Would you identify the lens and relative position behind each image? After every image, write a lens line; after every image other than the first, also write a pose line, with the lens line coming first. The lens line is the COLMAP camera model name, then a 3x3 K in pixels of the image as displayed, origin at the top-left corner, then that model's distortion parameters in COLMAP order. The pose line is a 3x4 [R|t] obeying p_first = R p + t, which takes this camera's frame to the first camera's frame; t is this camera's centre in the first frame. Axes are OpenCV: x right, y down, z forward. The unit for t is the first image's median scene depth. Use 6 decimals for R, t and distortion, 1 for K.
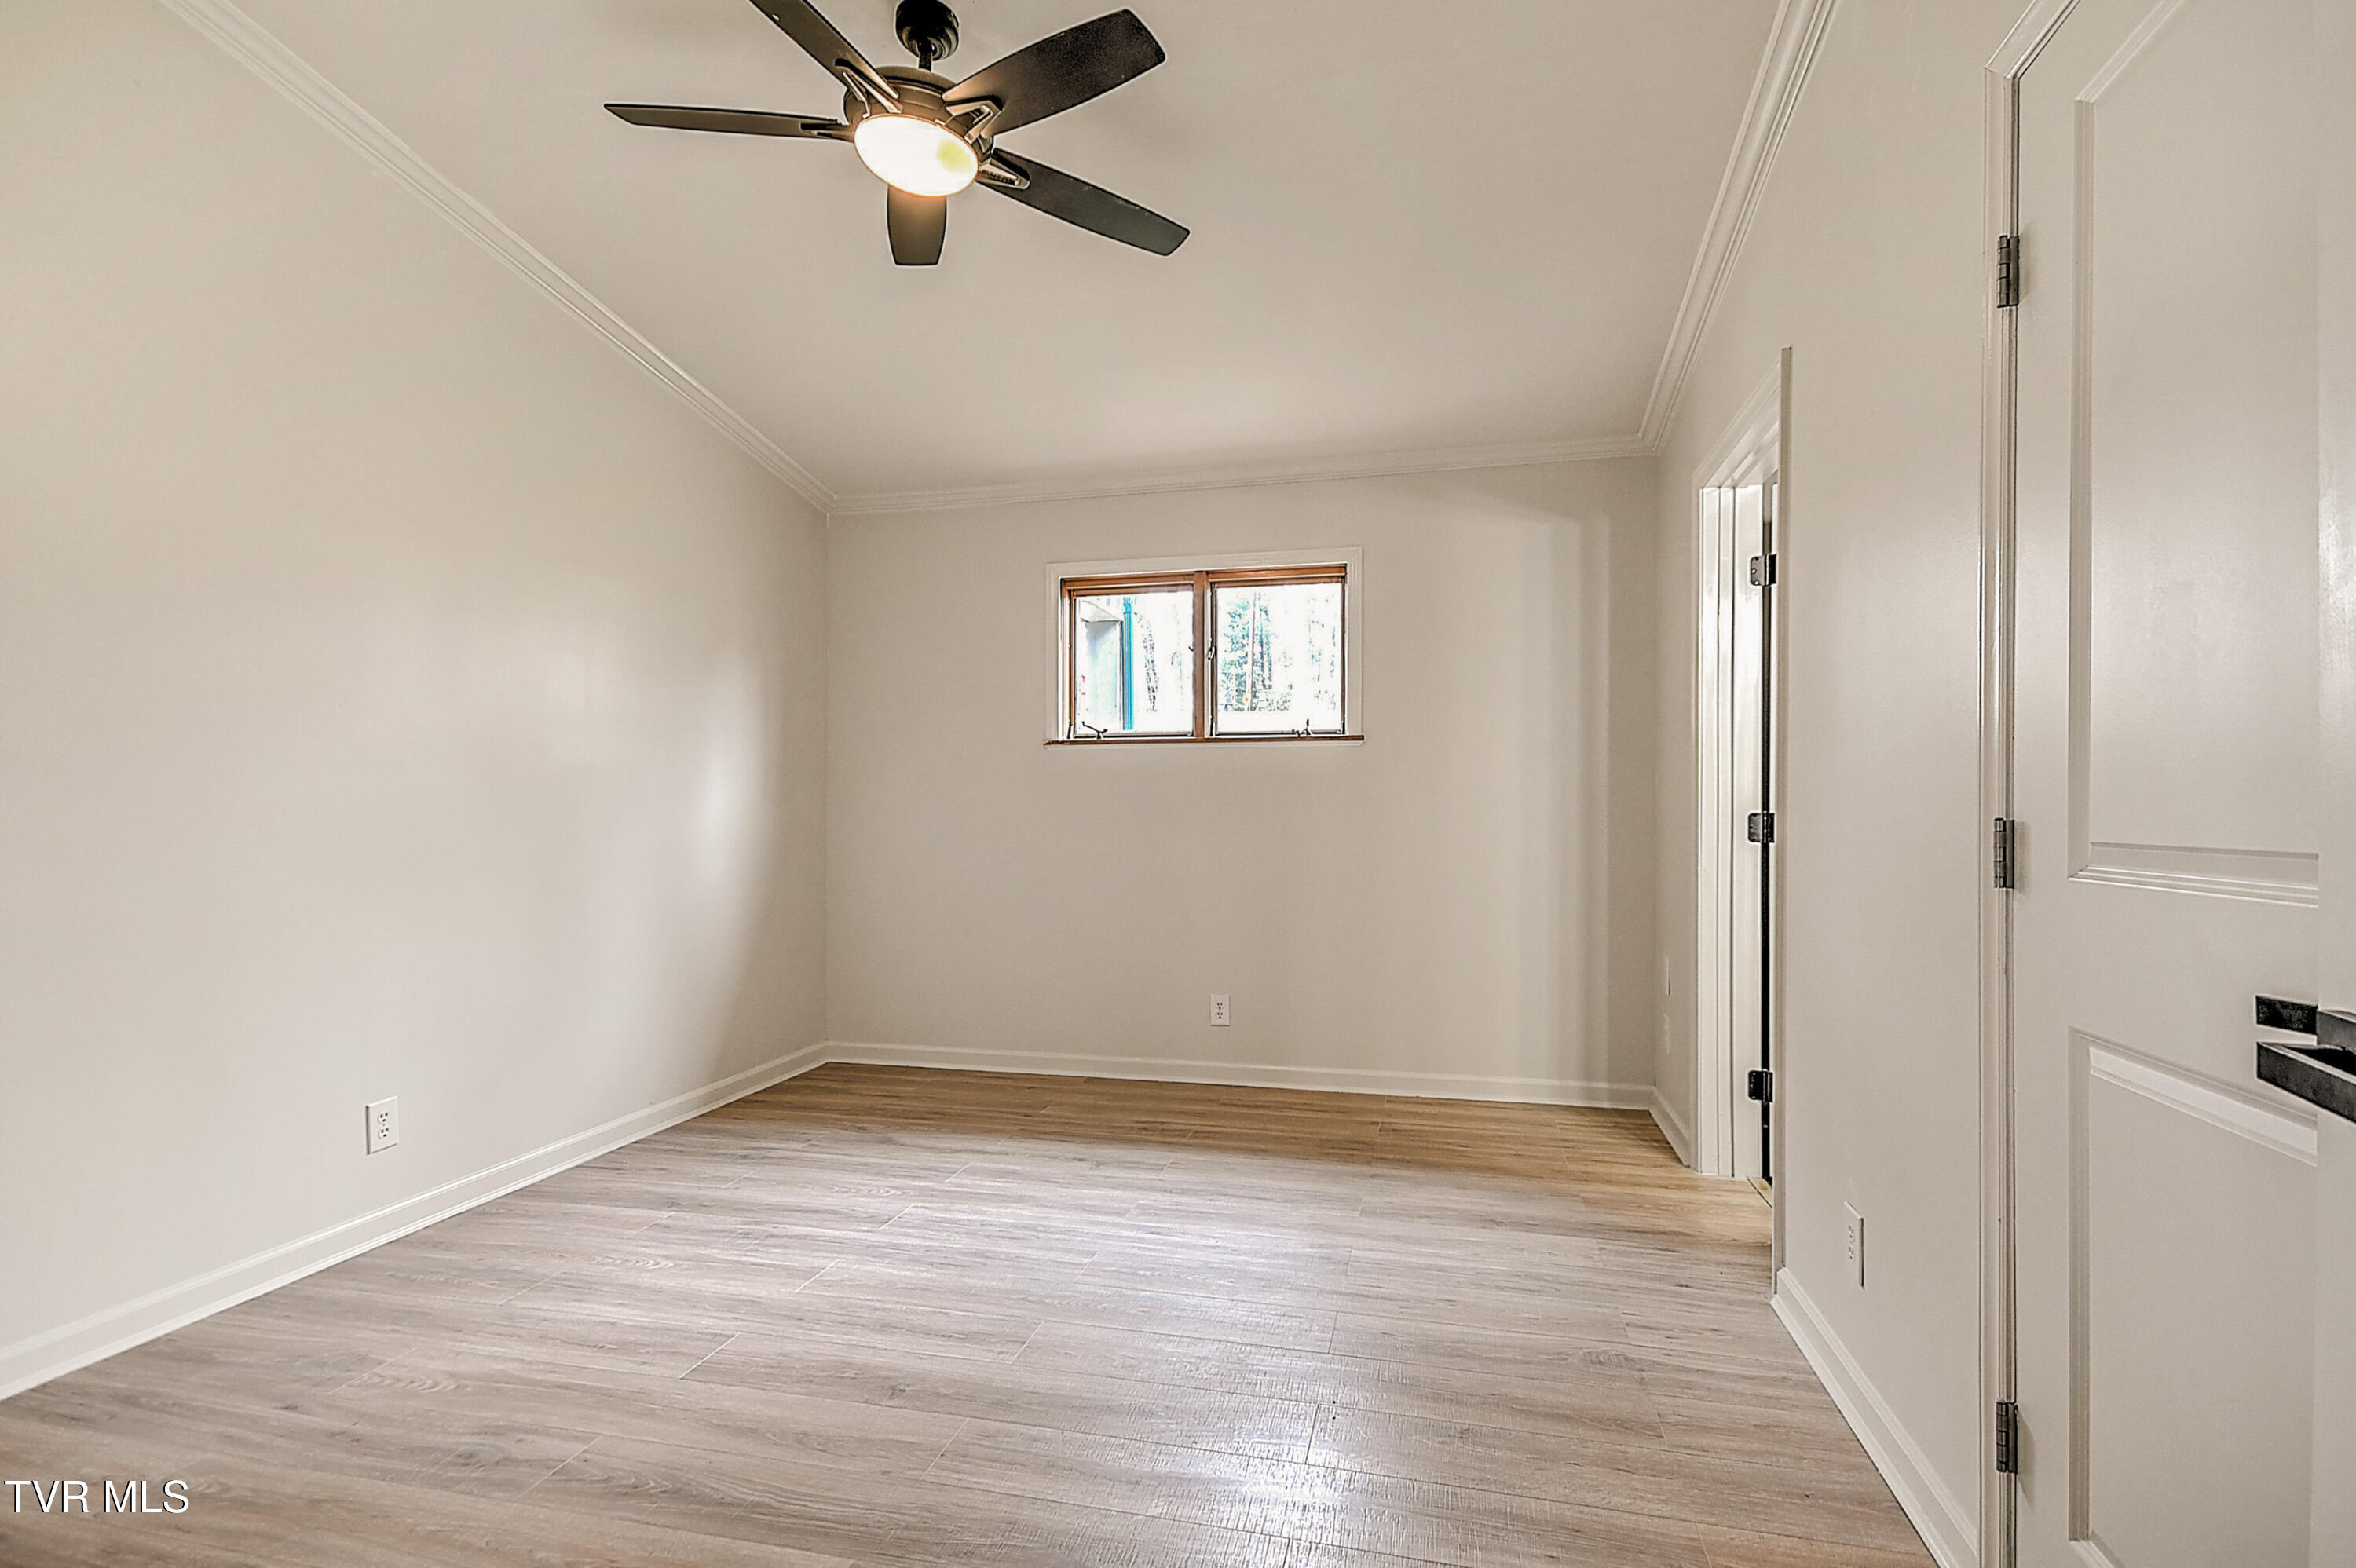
lens RADIAL K [[1073.1, 0, 1178.0], [0, 1073.1, 784.0], [0, 0, 1]] dist [0.025294, 0.000063]
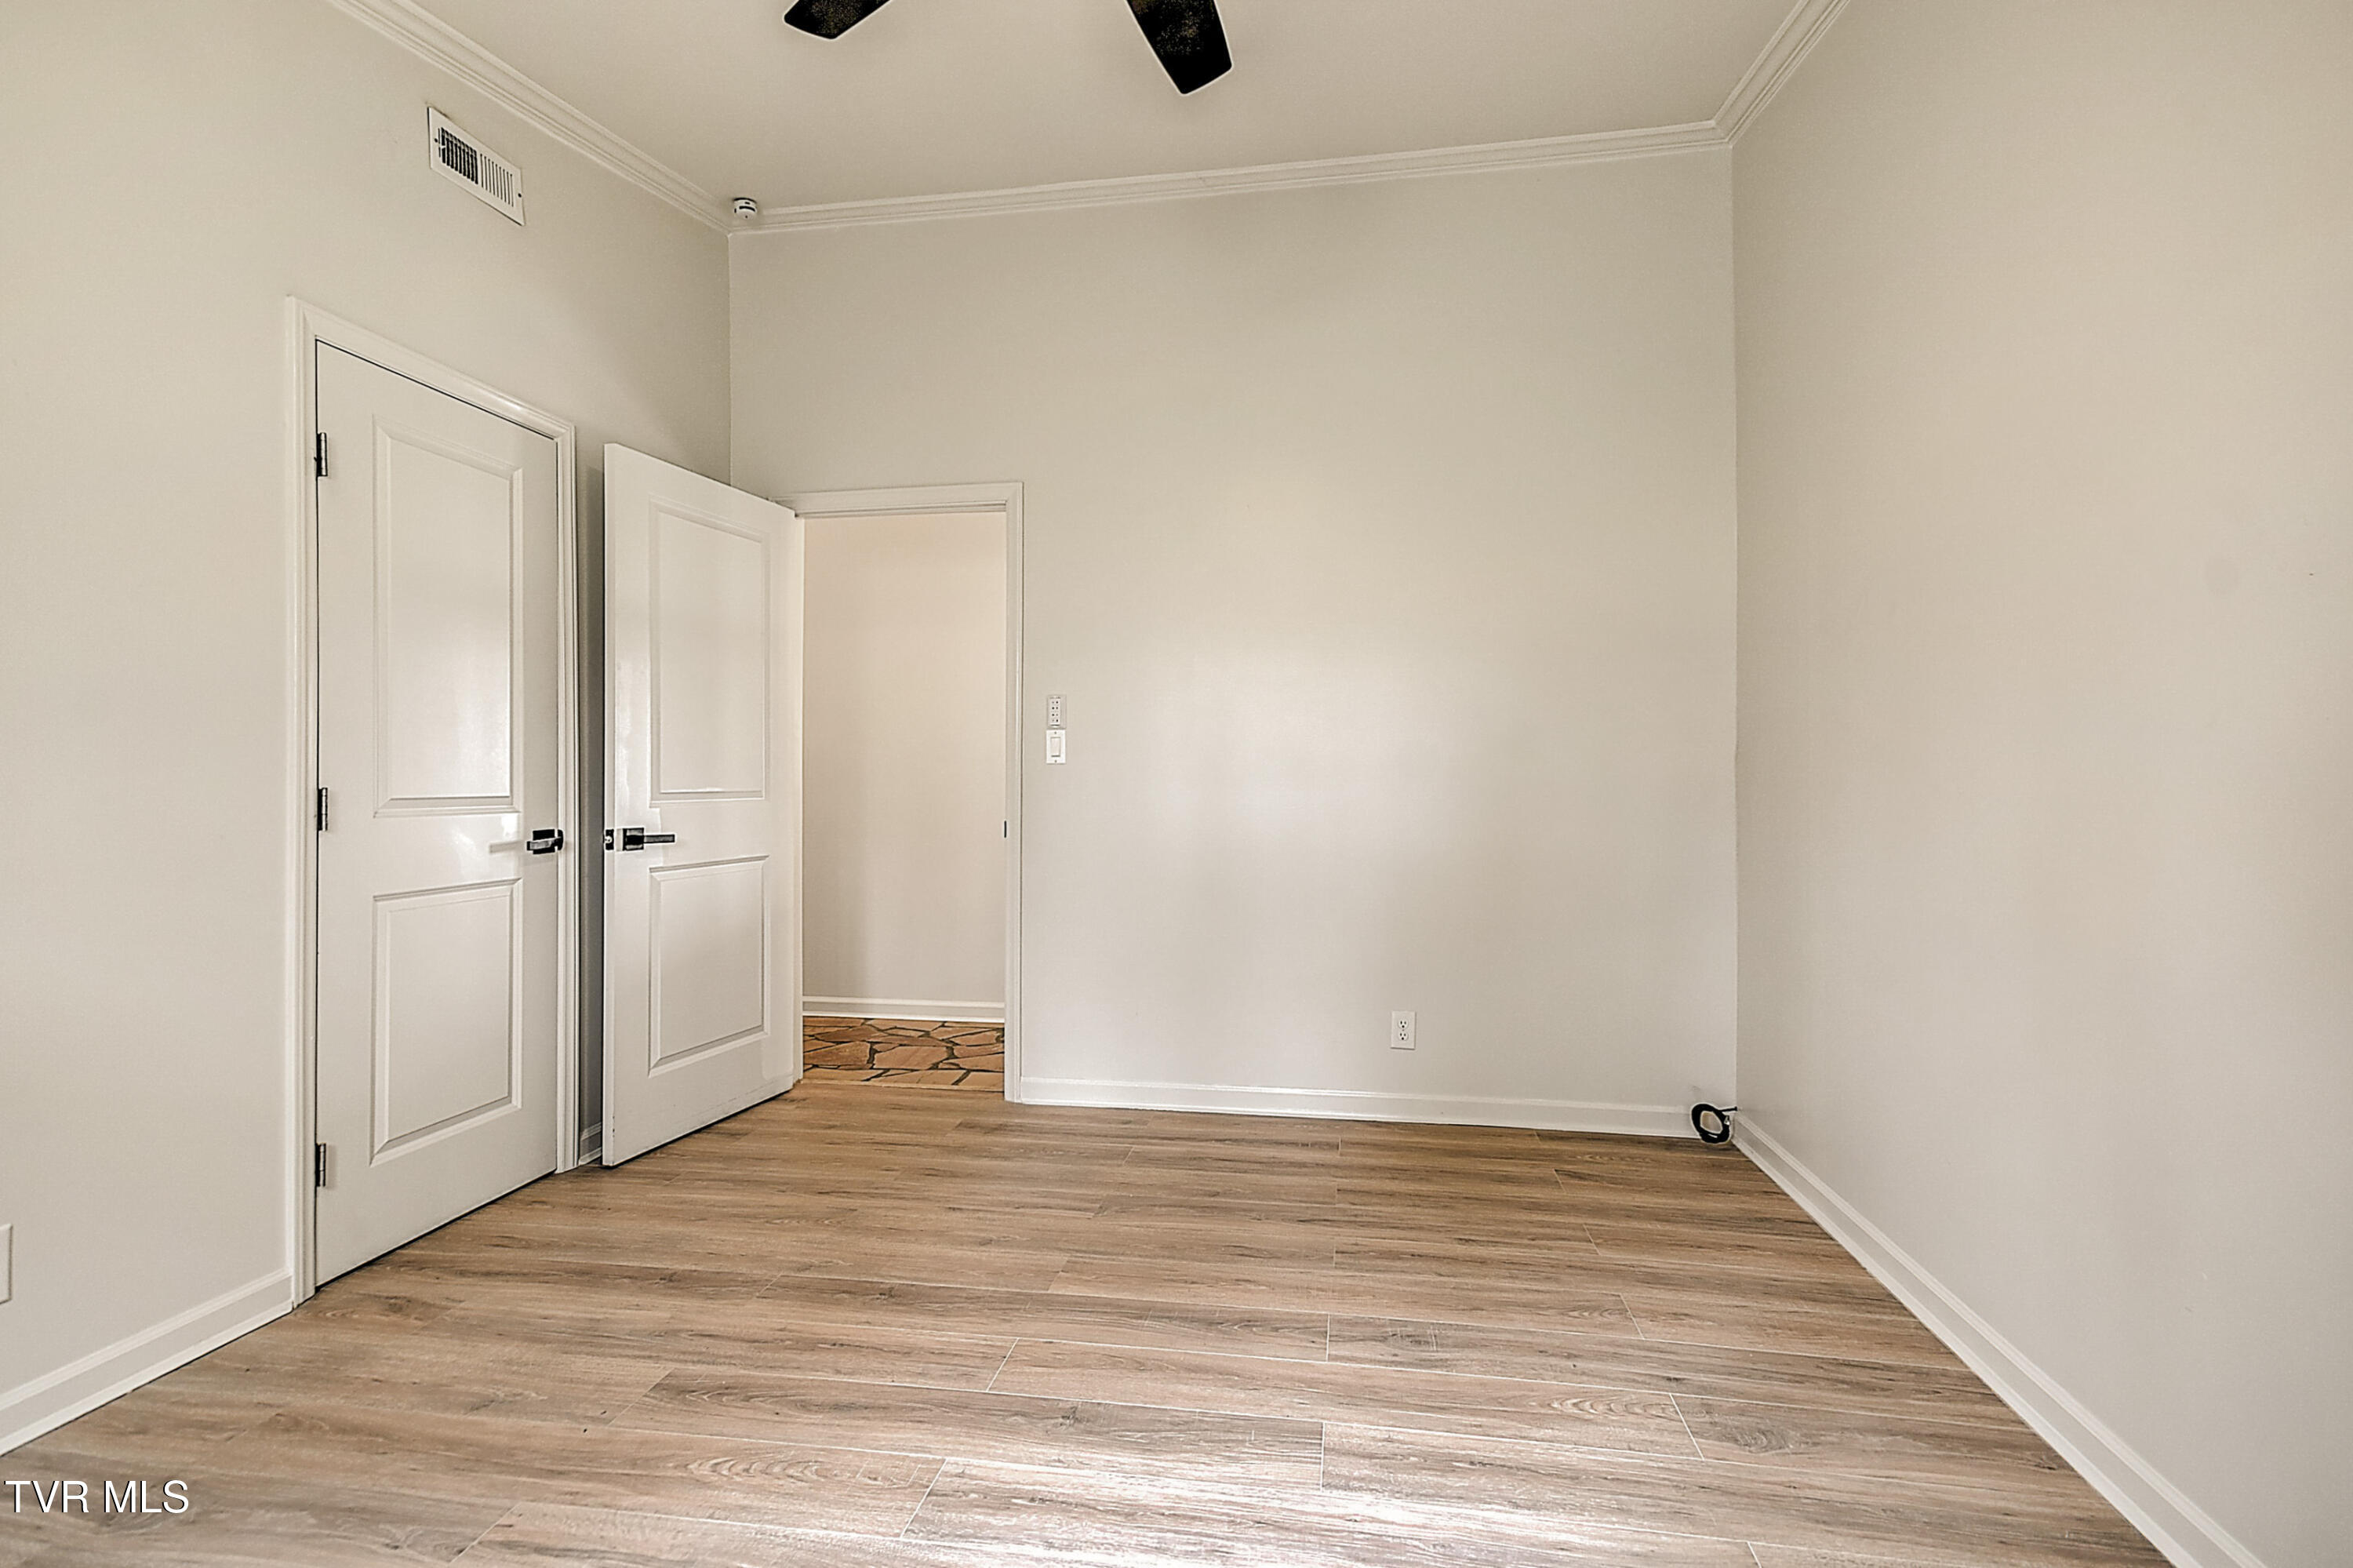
lens RADIAL K [[1071.8, 0, 1176.5], [0, 1071.8, 784.0], [0, 0, 1]] dist [0.025294, 0.000063]
pose [[-0.996552, 0.002407, -0.082930, -0.289907], [0.004480, 0.999682, -0.024824, 0.051622], [0.082844, -0.025110, -0.996246, 2.046506]]
